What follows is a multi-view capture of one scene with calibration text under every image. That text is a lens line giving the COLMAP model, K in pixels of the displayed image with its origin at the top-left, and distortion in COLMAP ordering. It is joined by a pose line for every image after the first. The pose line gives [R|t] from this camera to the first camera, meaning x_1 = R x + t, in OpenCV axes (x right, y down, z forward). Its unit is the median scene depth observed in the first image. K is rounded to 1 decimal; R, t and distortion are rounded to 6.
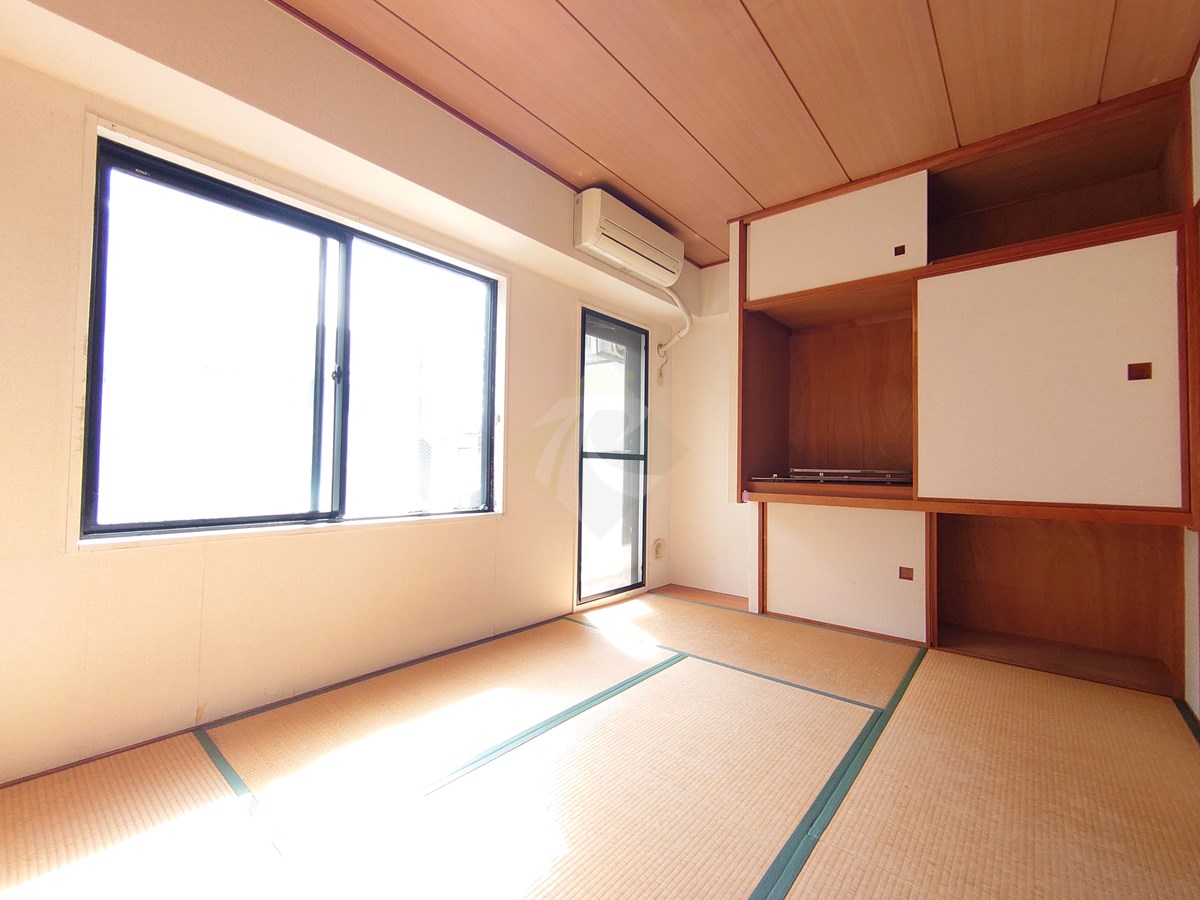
lens RADIAL K [[513.7, 0, 597.3], [0, 513.7, 452.0], [0, 0, 1]] dist [0.000676, -0.000394]
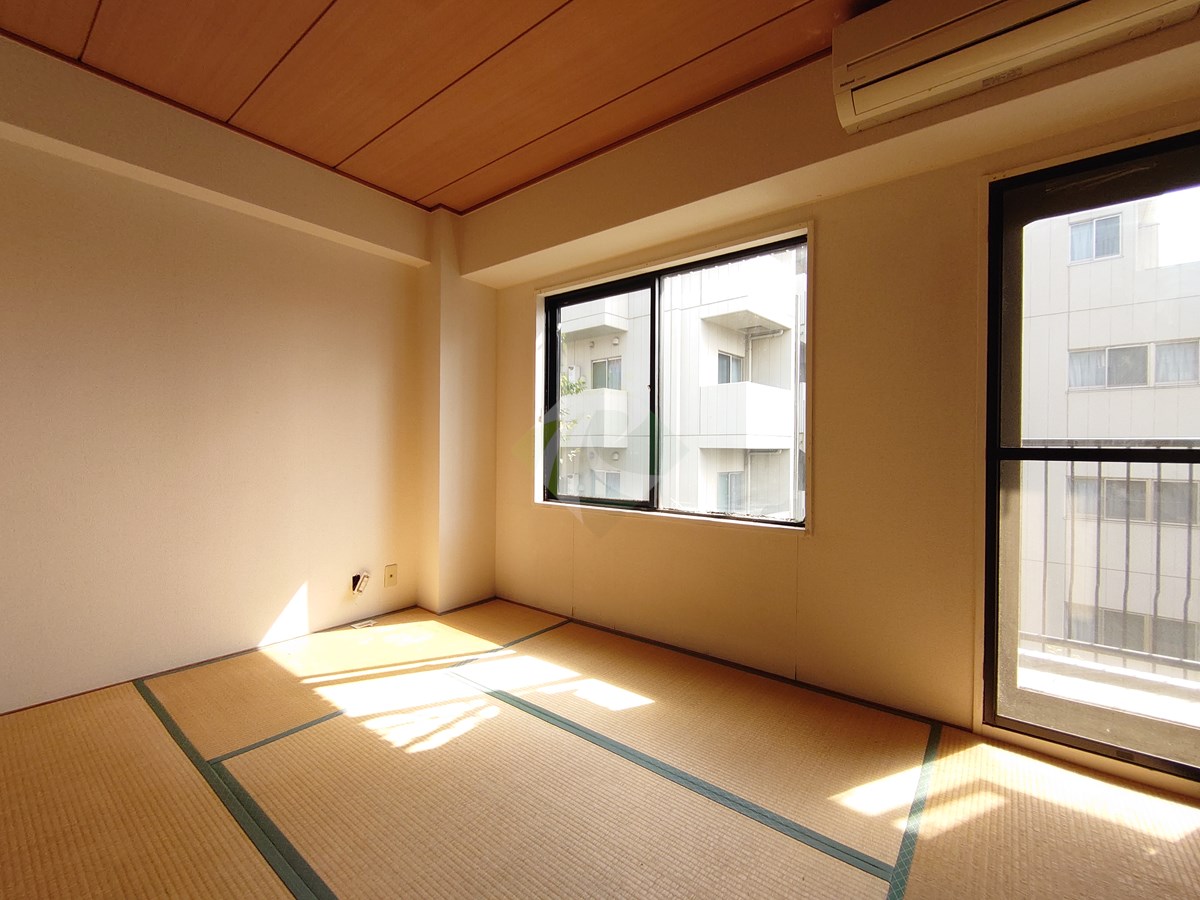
lens RADIAL K [[513.7, 0, 597.3], [0, 513.7, 452.0], [0, 0, 1]] dist [0.000676, -0.000394]
pose [[0.036025, -0.008580, -0.999314, 0.551301], [0.018919, 0.999790, -0.007903, -0.000517], [0.999172, -0.018621, 0.036180, 0.613548]]
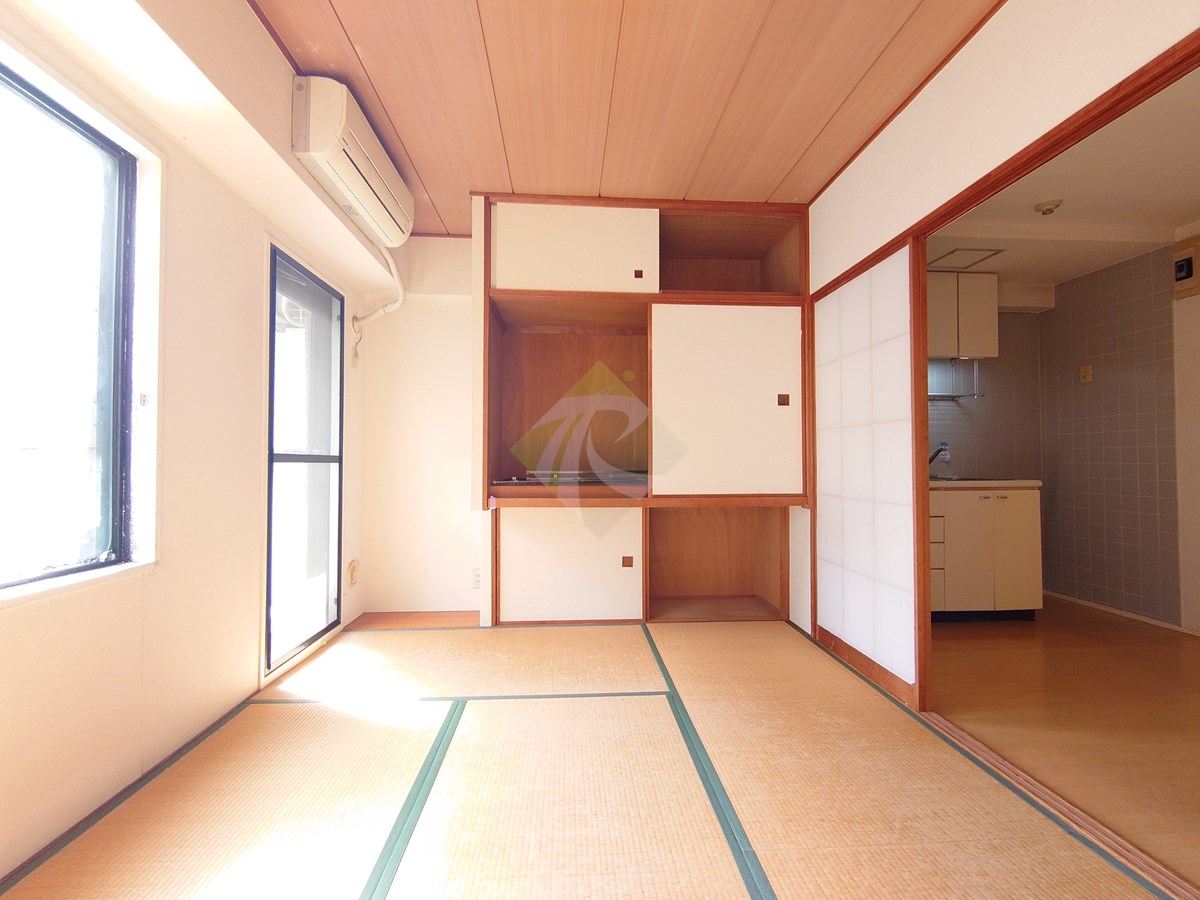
lens RADIAL K [[513.7, 0, 597.3], [0, 513.7, 452.0], [0, 0, 1]] dist [0.000676, -0.000394]
pose [[0.721364, -0.001461, 0.692554, -0.211391], [-0.008286, 0.999908, 0.010741, -0.014917], [-0.692506, -0.013487, 0.721286, 0.216410]]
